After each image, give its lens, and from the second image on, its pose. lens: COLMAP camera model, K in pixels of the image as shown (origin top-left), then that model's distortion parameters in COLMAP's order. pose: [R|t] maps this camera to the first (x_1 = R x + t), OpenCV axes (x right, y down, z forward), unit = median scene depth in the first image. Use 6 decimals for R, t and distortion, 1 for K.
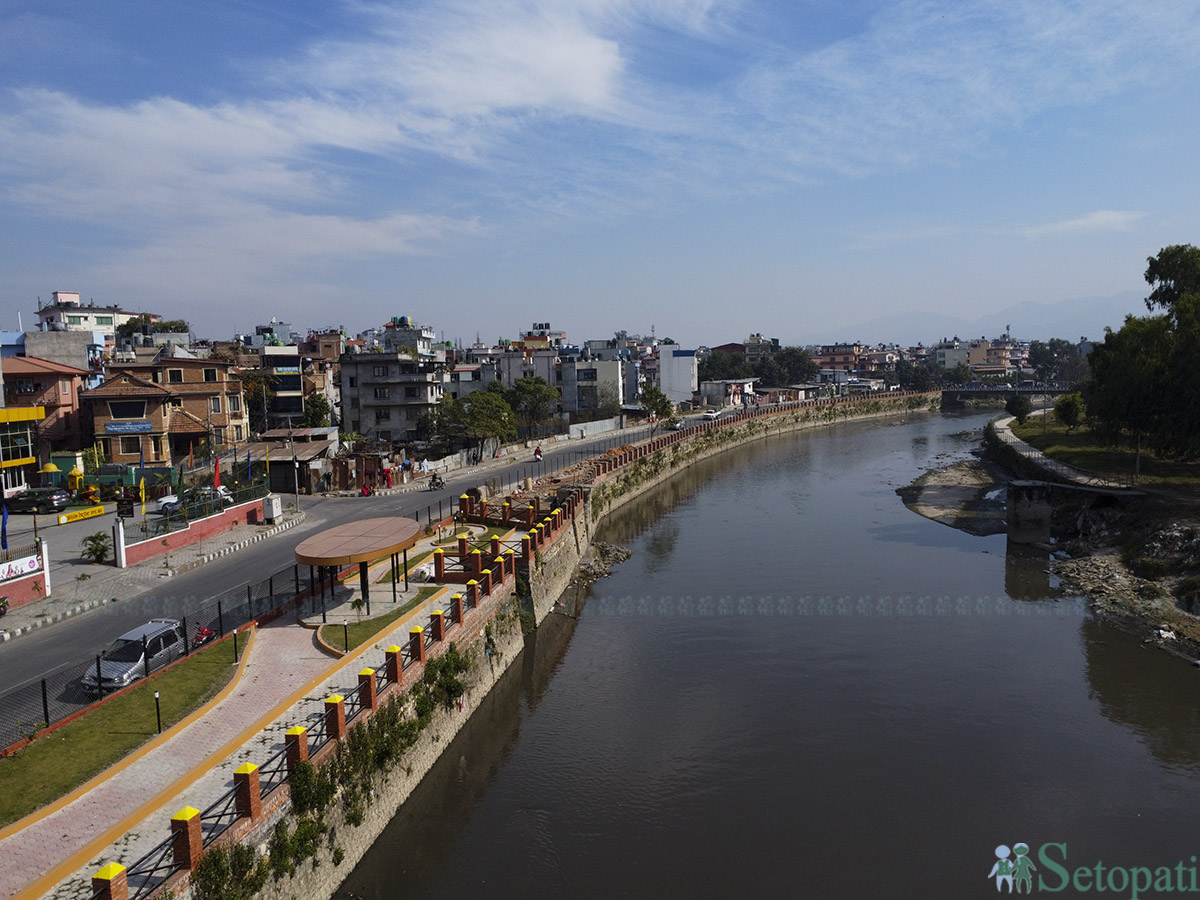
lens RADIAL K [[897.1, 0, 589.3], [0, 897.1, 461.8], [0, 0, 1]] dist [0.006531, 0.003867]
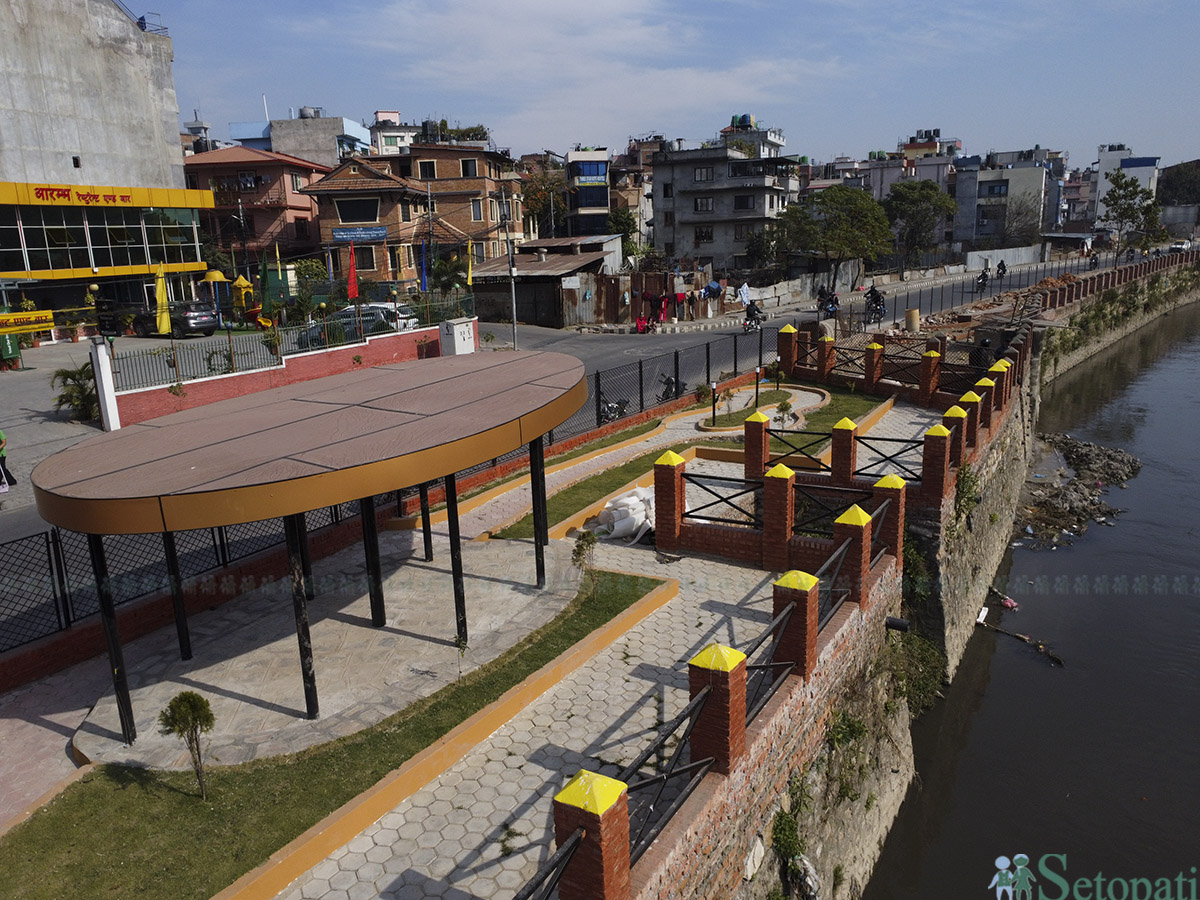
lens RADIAL K [[897.1, 0, 589.3], [0, 897.1, 461.8], [0, 0, 1]] dist [0.006531, 0.003867]
pose [[0.926030, 0.084029, -0.367978, -0.035918], [-0.025668, 0.986667, 0.160714, 0.023585], [0.376577, -0.139381, 0.915840, 0.340663]]
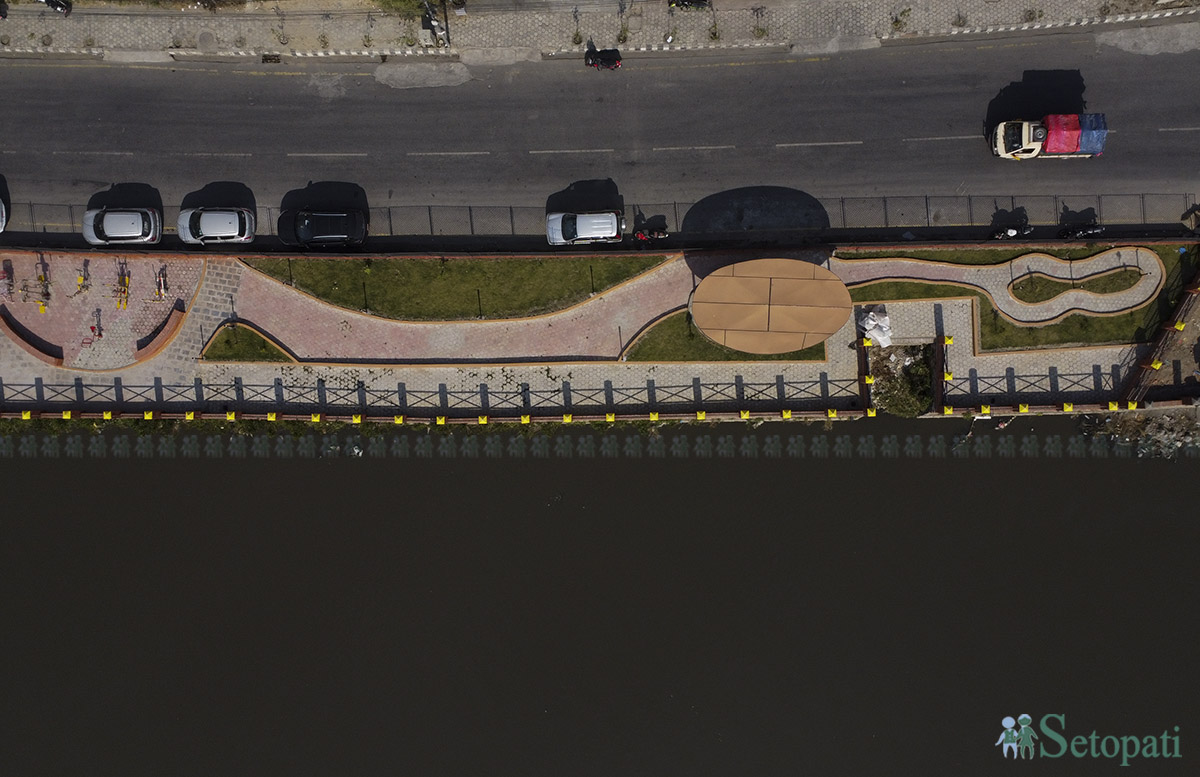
lens RADIAL K [[1015.1, 0, 601.5], [0, 1015.1, 394.1], [0, 0, 1]] dist [0.003890, 0.012081]
pose [[0.184397, 0.982191, 0.036044, -0.103449], [-0.064488, -0.024503, 0.997618, -0.513291], [0.980734, -0.186282, 0.058821, 0.314692]]
